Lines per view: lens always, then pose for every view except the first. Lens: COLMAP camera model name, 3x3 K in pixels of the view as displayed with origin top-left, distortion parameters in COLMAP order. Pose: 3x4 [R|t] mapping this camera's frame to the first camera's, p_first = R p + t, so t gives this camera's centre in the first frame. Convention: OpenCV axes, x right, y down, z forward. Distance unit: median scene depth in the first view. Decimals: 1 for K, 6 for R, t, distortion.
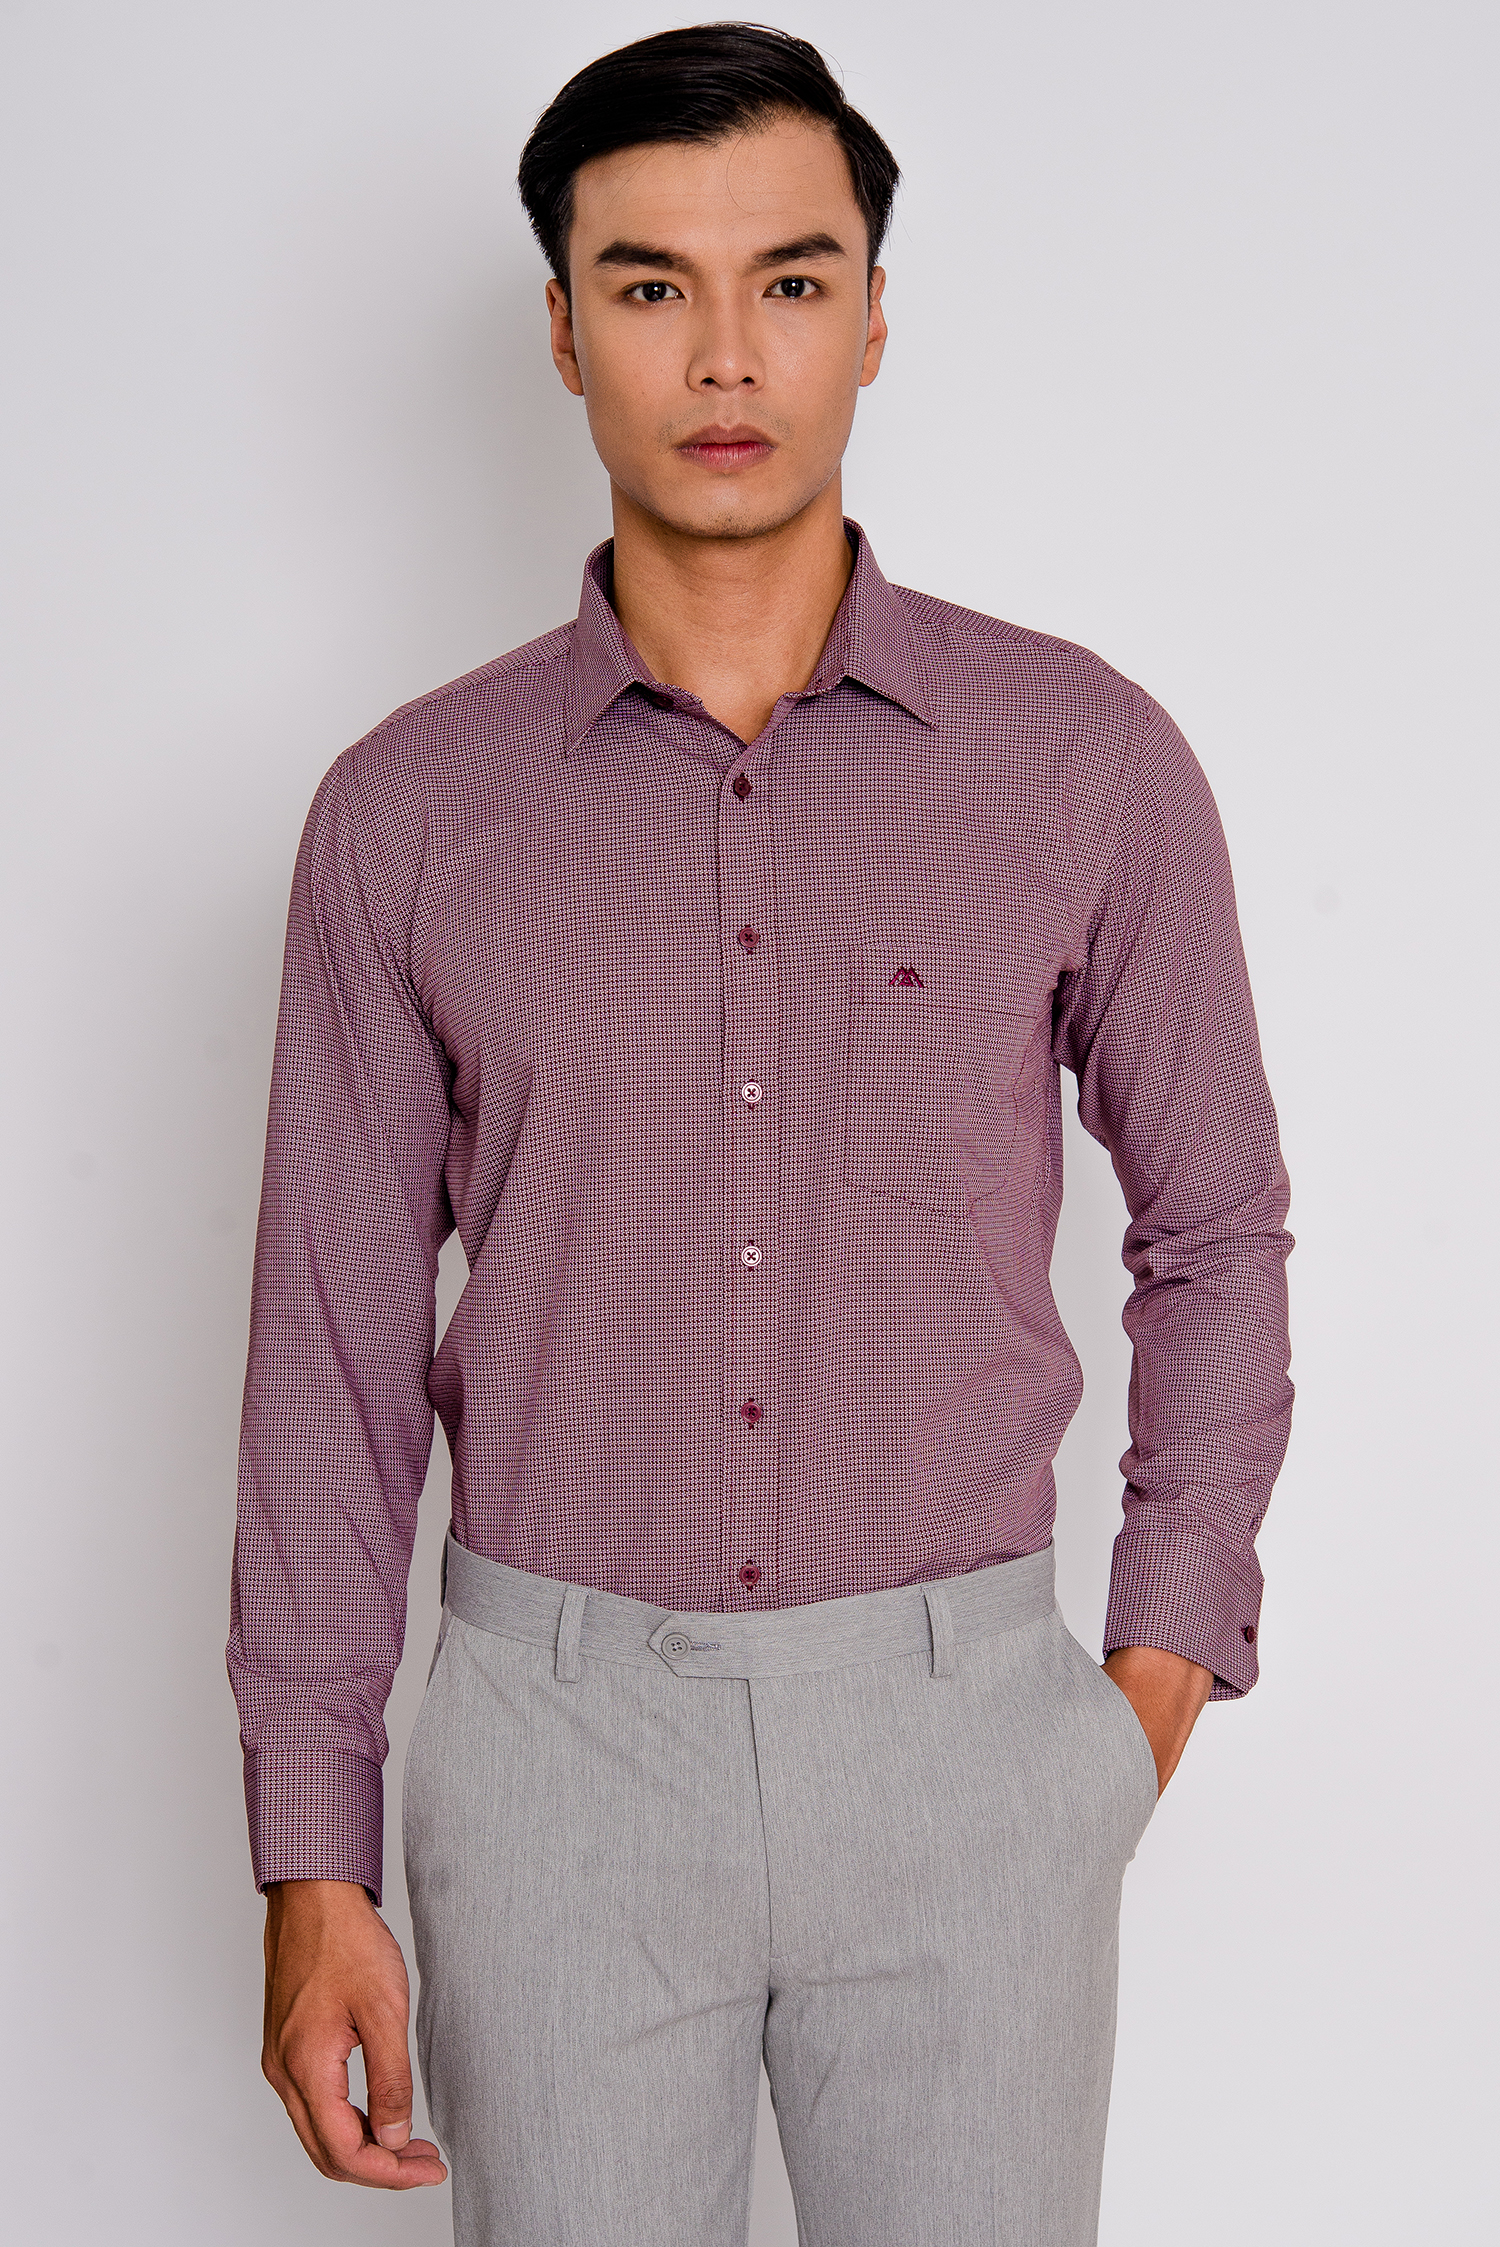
lens RADIAL K [[3283.5, 0, 750.0], [0, 3283.5, 1123.5], [0, 0, 1]] dist [-0.542253, 1.240074]
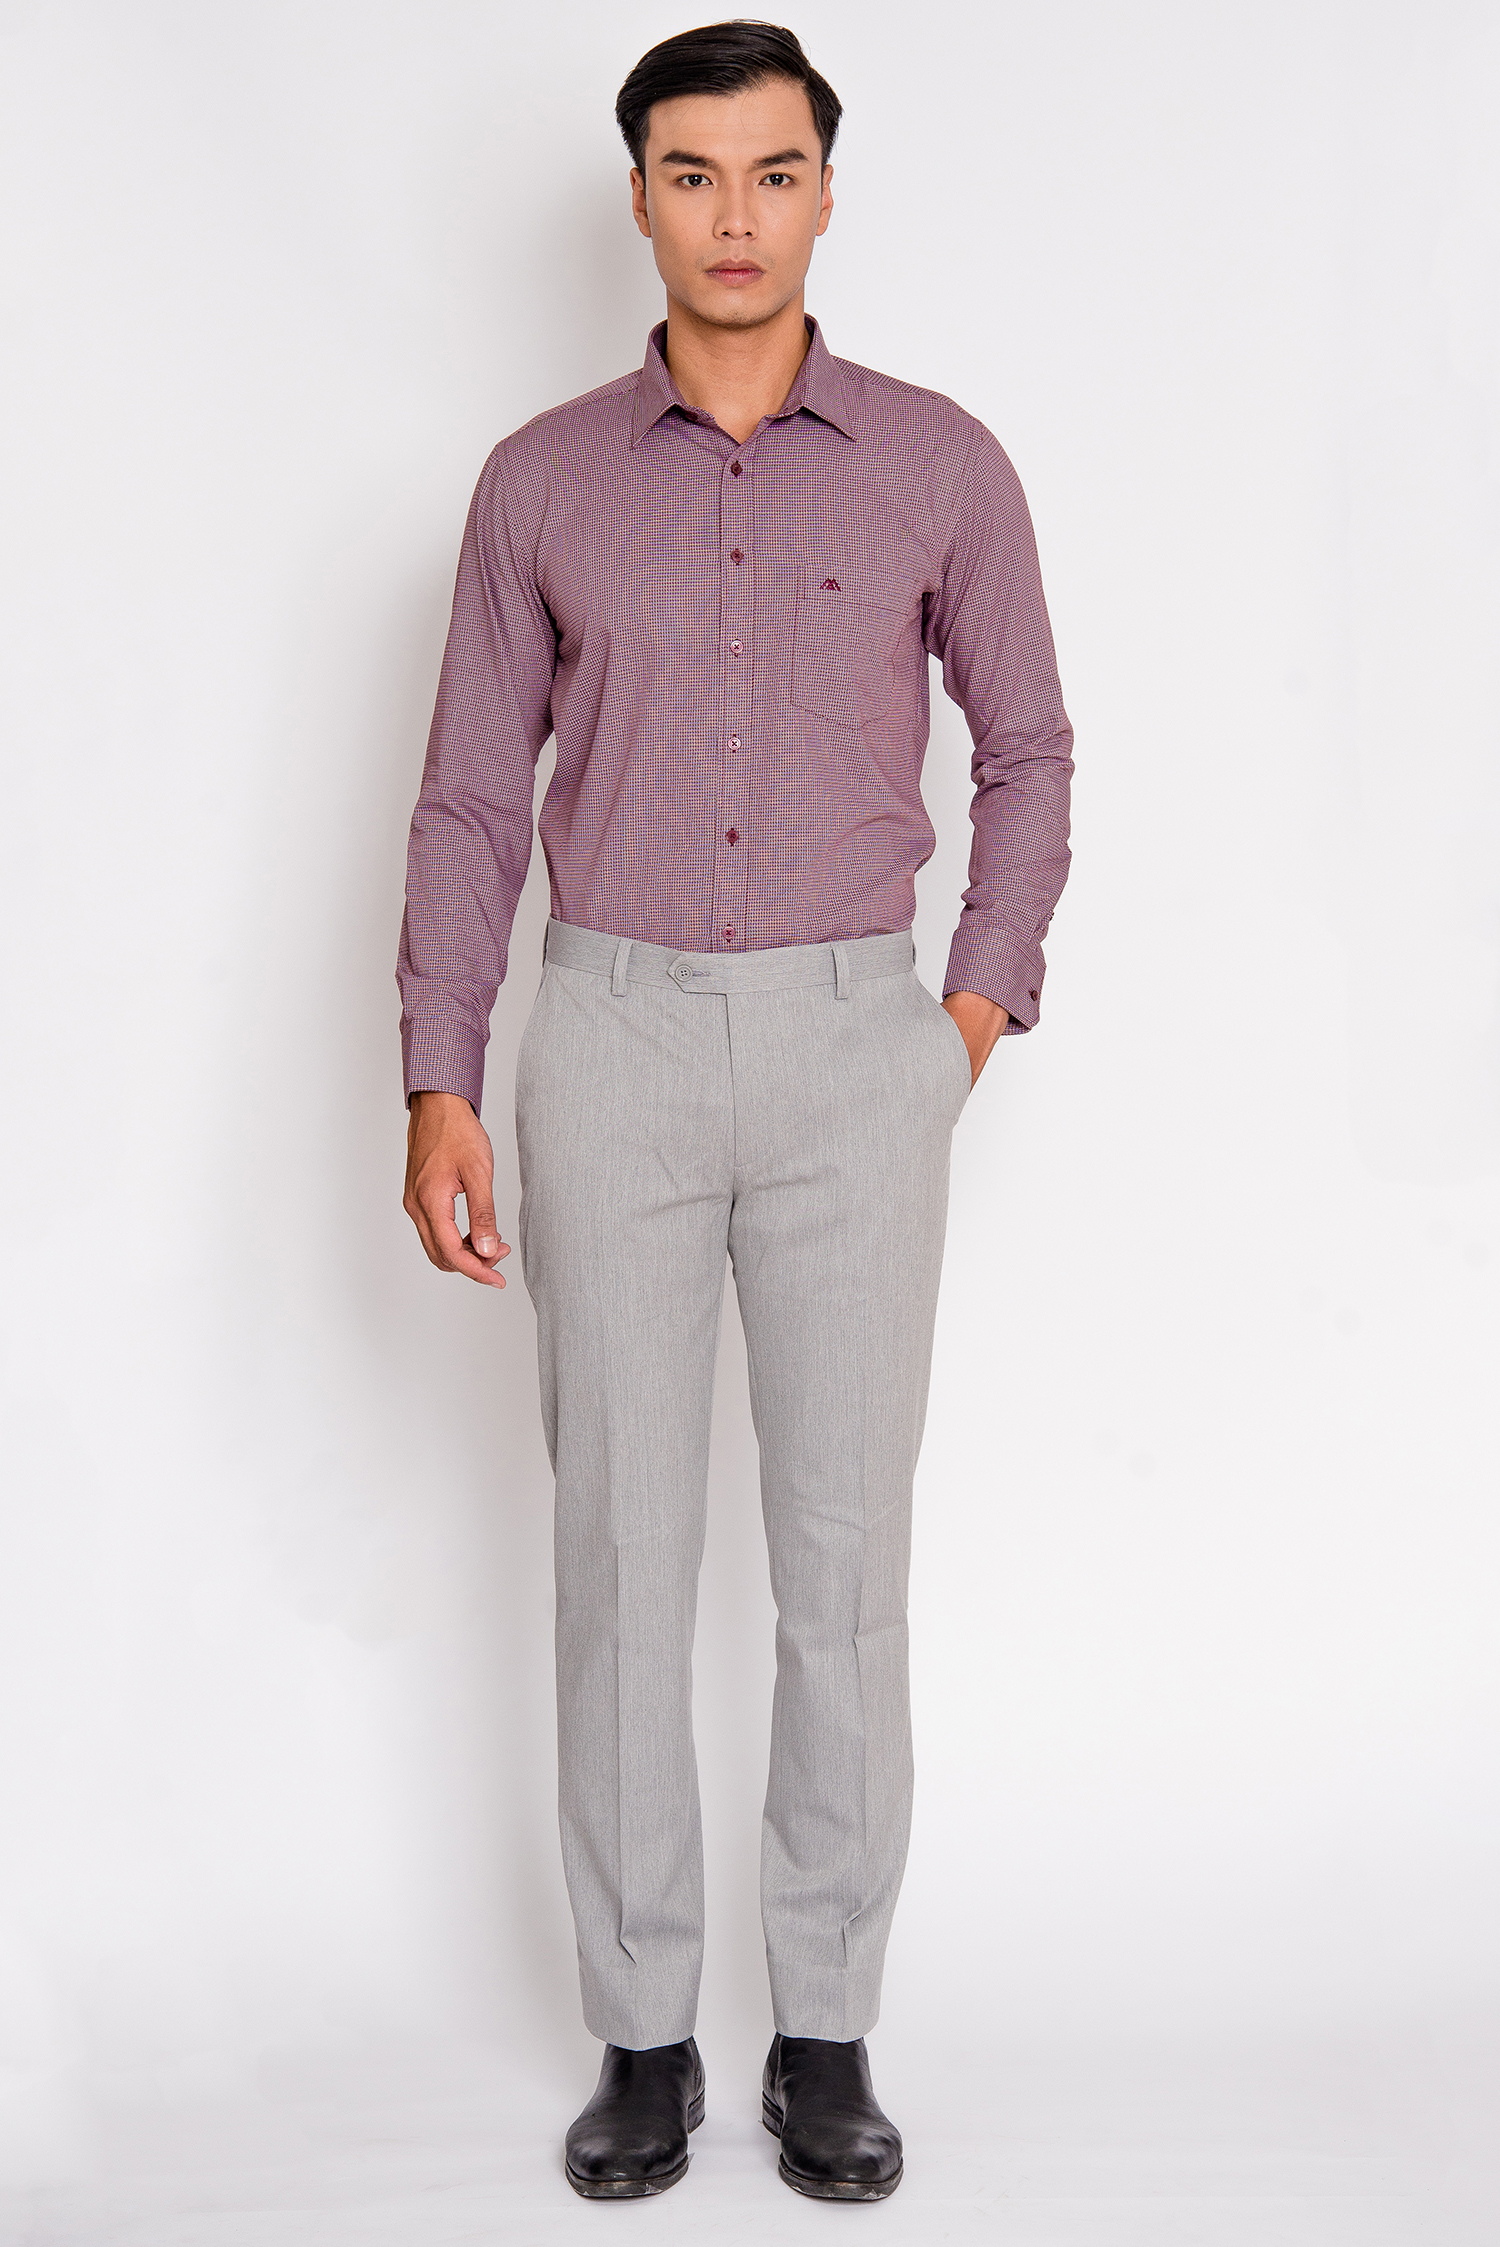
lens RADIAL K [[3540.3, 0, 750.0], [0, 3540.3, 1123.5], [0, 0, 1]] dist [-0.428796, 0.588806]
pose [[0.999542, 0.029815, -0.005147, 0.023262], [-0.029470, 0.997911, 0.057484, 0.132550], [0.006850, -0.057306, 0.998333, -0.844430]]
